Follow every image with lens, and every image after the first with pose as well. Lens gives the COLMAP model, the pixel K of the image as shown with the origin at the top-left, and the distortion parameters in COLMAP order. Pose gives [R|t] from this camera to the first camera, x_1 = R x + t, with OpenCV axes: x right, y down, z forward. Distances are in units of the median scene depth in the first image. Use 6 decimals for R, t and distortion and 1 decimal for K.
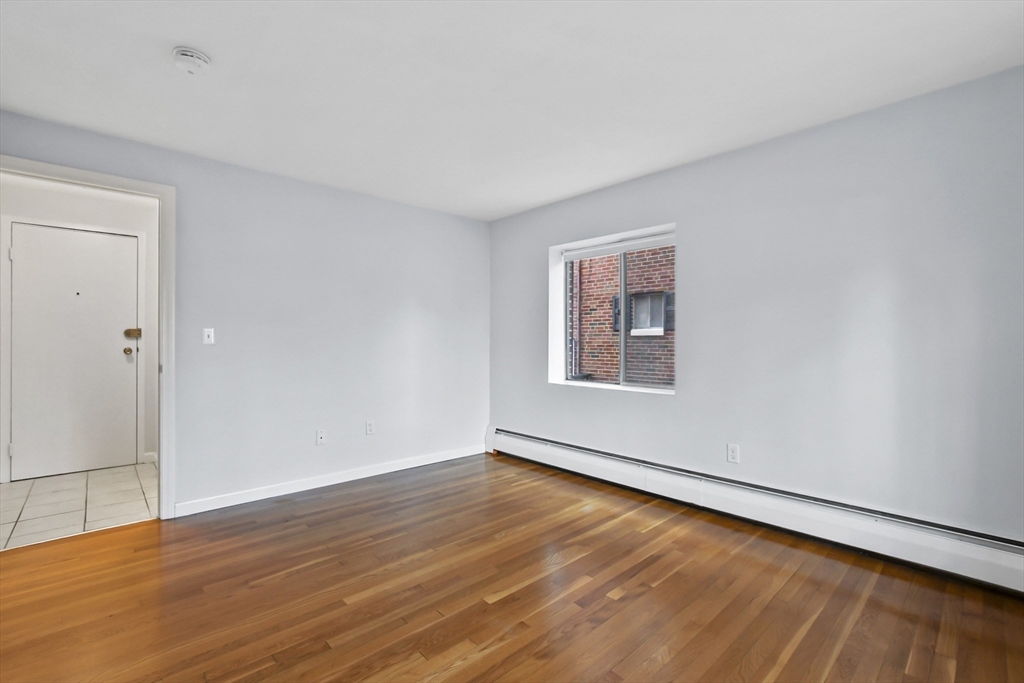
lens RADIAL K [[455.3, 0, 510.3], [0, 455.3, 346.8], [0, 0, 1]] dist [-0.000546, -0.000048]
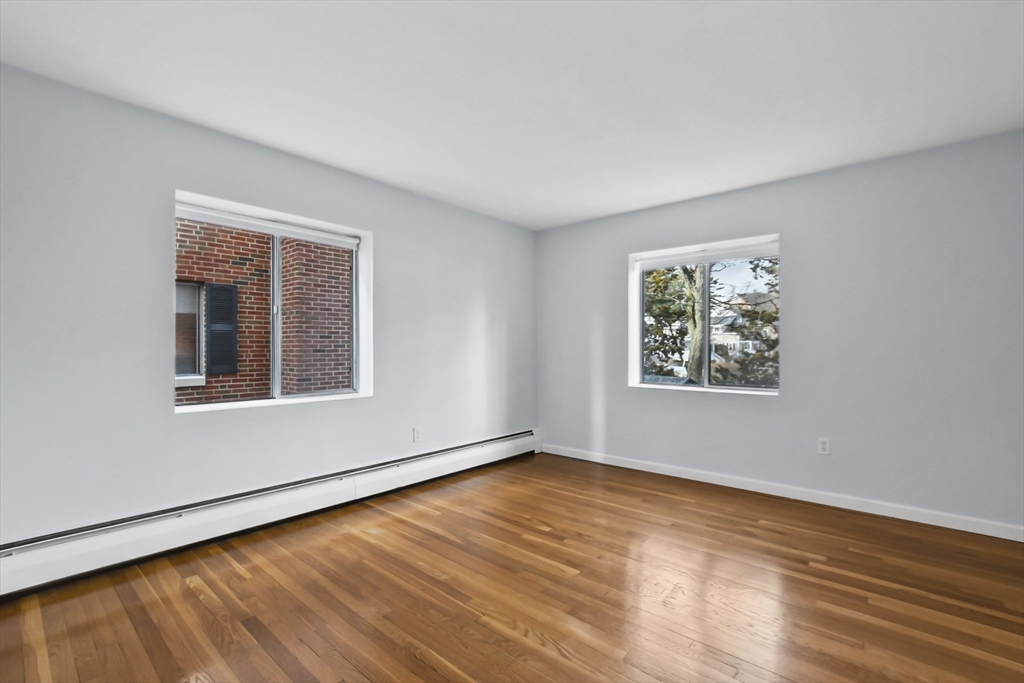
lens RADIAL K [[455.3, 0, 510.3], [0, 455.3, 346.8], [0, 0, 1]] dist [-0.000546, -0.000048]
pose [[-0.108166, -0.000746, 0.994133, -0.764769], [0.011529, 0.999932, 0.002005, -0.006223], [-0.994066, 0.011678, -0.108150, 0.845887]]
